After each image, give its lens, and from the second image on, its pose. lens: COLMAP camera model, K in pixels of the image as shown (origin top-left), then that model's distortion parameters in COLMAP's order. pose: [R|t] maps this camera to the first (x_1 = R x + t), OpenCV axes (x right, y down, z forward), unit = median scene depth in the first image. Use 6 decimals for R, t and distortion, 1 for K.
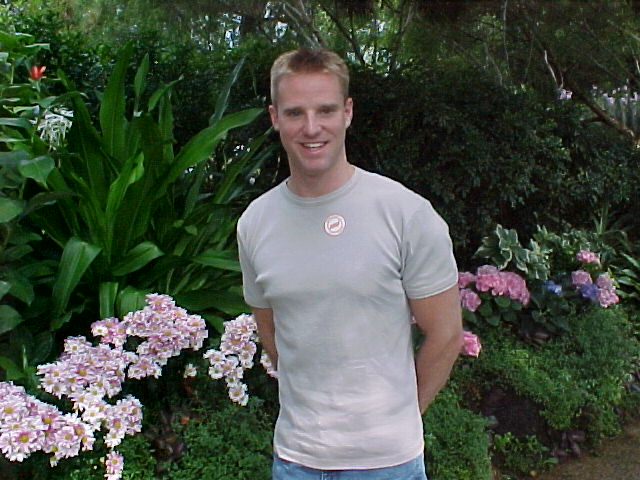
lens RADIAL K [[752.4, 0, 320.0], [0, 752.4, 240.0], [0, 0, 1]] dist [-0.269033, 0.439183]
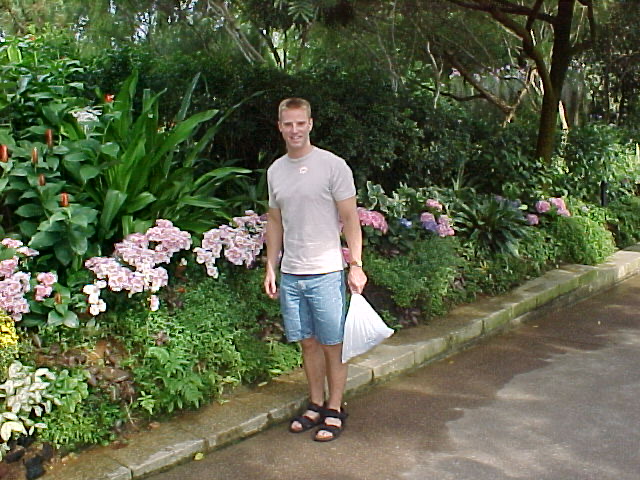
lens RADIAL K [[752.4, 0, 320.0], [0, 752.4, 240.0], [0, 0, 1]] dist [-0.269033, 0.439183]
pose [[0.993006, -0.015796, 0.117001, -0.044008], [0.010952, 0.999061, 0.041930, 0.039680], [-0.117554, -0.040356, 0.992246, -0.595609]]
